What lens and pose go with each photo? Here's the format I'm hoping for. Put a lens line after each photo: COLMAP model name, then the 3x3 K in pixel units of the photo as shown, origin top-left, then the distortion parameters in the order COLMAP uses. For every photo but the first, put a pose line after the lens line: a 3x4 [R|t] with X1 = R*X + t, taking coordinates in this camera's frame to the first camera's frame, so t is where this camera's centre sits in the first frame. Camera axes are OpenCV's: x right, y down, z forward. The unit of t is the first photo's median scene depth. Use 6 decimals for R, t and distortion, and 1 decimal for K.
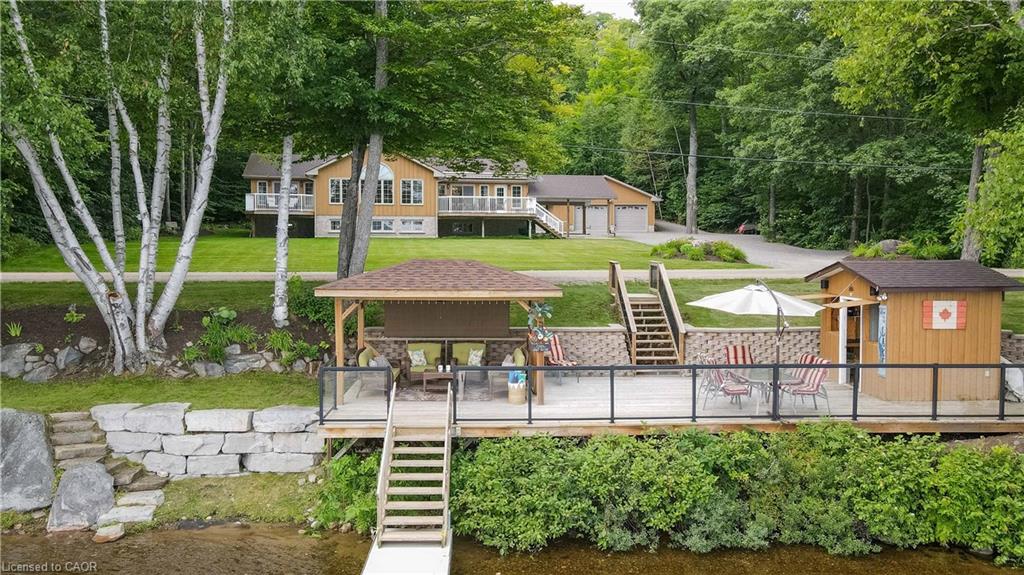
lens RADIAL K [[748.6, 0, 512.0], [0, 748.6, 287.5], [0, 0, 1]] dist [0.001260, 0.002114]
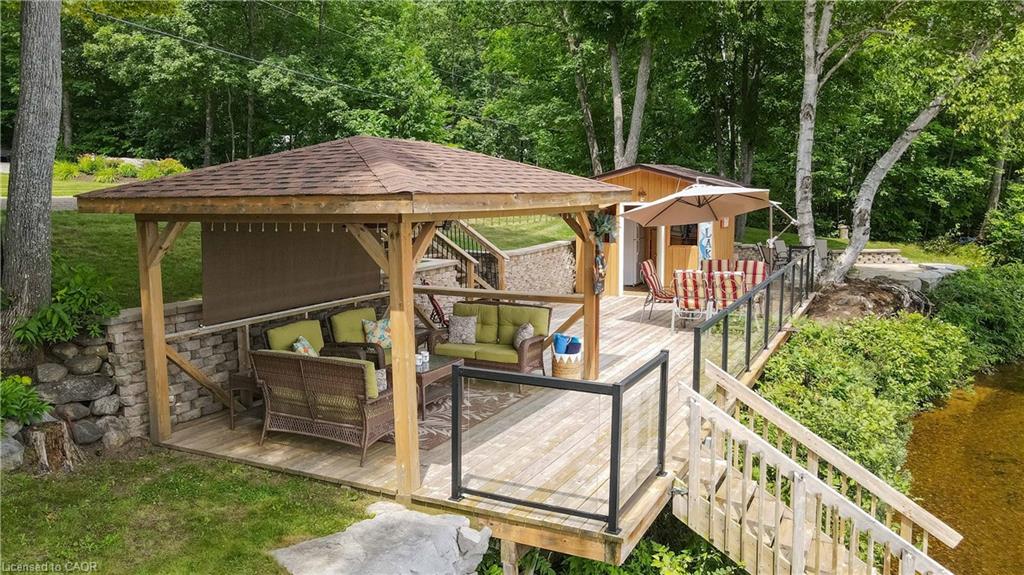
lens RADIAL K [[748.6, 0, 512.0], [0, 748.6, 287.5], [0, 0, 1]] dist [0.001260, 0.002114]
pose [[0.483618, -0.114105, 0.867810, -0.417614], [0.054966, 0.993468, 0.099995, 0.016641], [-0.873551, -0.000659, 0.486731, 0.659142]]
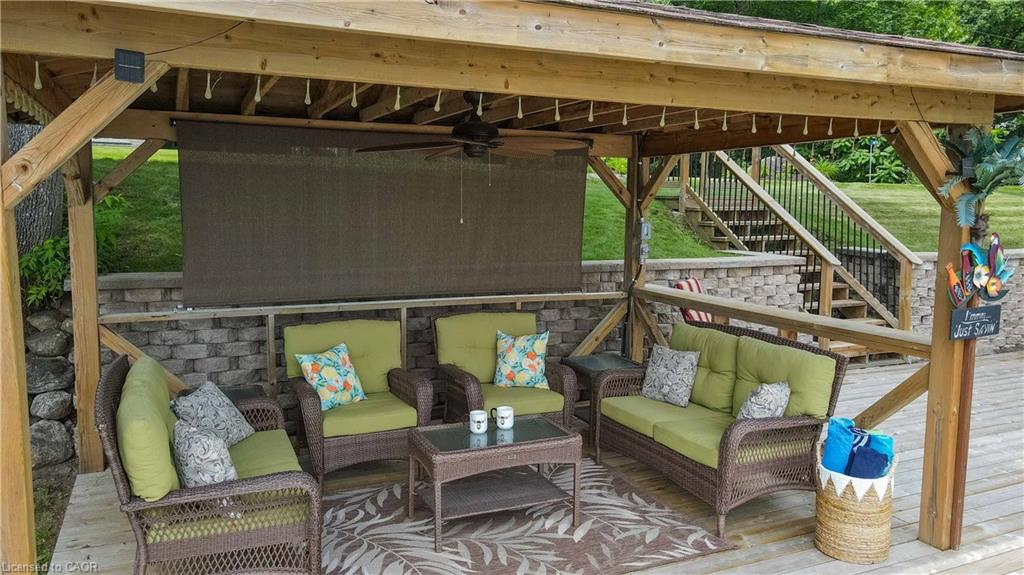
lens RADIAL K [[748.6, 0, 512.0], [0, 748.6, 287.5], [0, 0, 1]] dist [0.001260, 0.002114]
pose [[0.923784, -0.037174, 0.381104, -0.166446], [0.013617, 0.997836, 0.064326, 0.043665], [-0.382671, -0.054234, 0.922292, 0.711773]]
